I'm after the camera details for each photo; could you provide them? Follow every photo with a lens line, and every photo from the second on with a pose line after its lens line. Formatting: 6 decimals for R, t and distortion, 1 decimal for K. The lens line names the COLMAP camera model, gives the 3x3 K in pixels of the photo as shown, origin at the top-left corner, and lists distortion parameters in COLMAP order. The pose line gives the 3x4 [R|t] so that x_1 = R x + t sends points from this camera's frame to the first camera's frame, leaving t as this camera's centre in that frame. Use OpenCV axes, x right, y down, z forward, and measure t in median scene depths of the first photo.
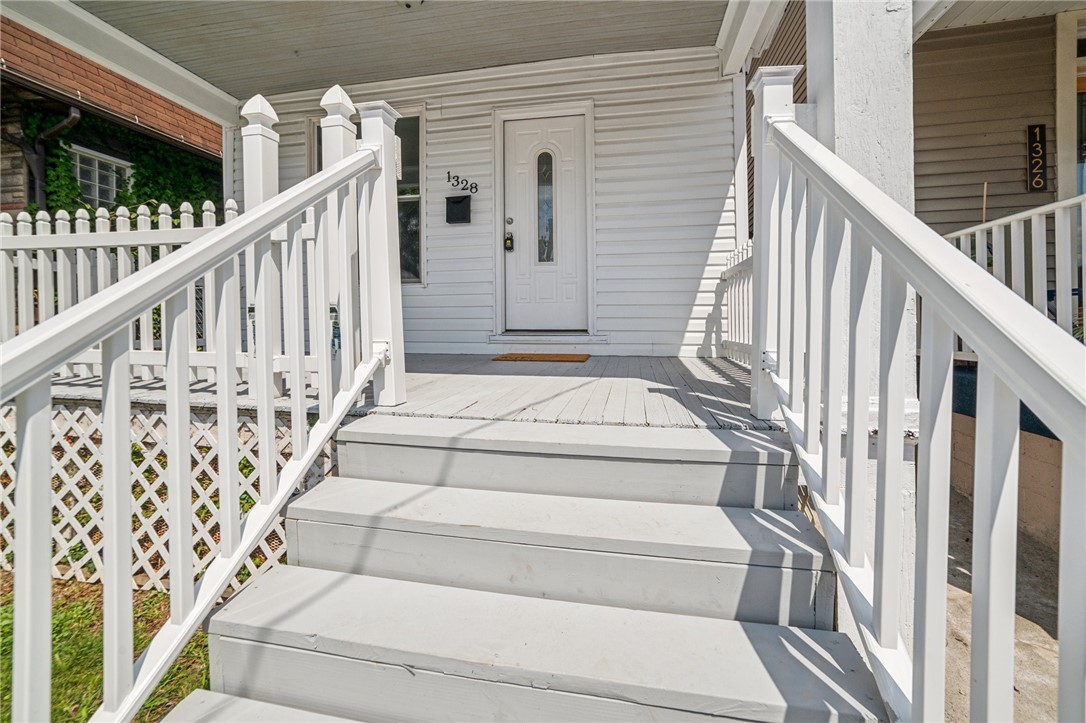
lens RADIAL K [[443.1, 0, 539.5], [0, 443.1, 334.3], [0, 0, 1]] dist [-0.031825, 0.017677]
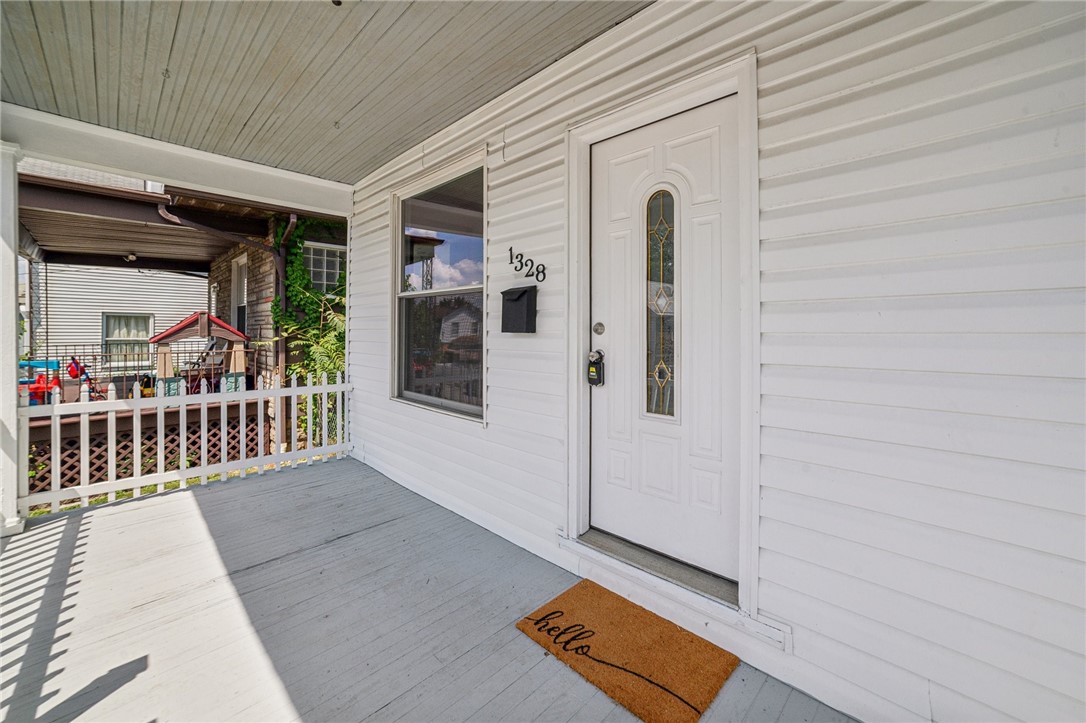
lens RADIAL K [[443.1, 0, 539.5], [0, 443.1, 334.3], [0, 0, 1]] dist [-0.031825, 0.017677]
pose [[0.823282, 0.008087, -0.567575, 0.179516], [-0.017900, 0.999771, -0.011718, -0.242621], [0.567351, 0.019807, 0.823238, 0.518799]]
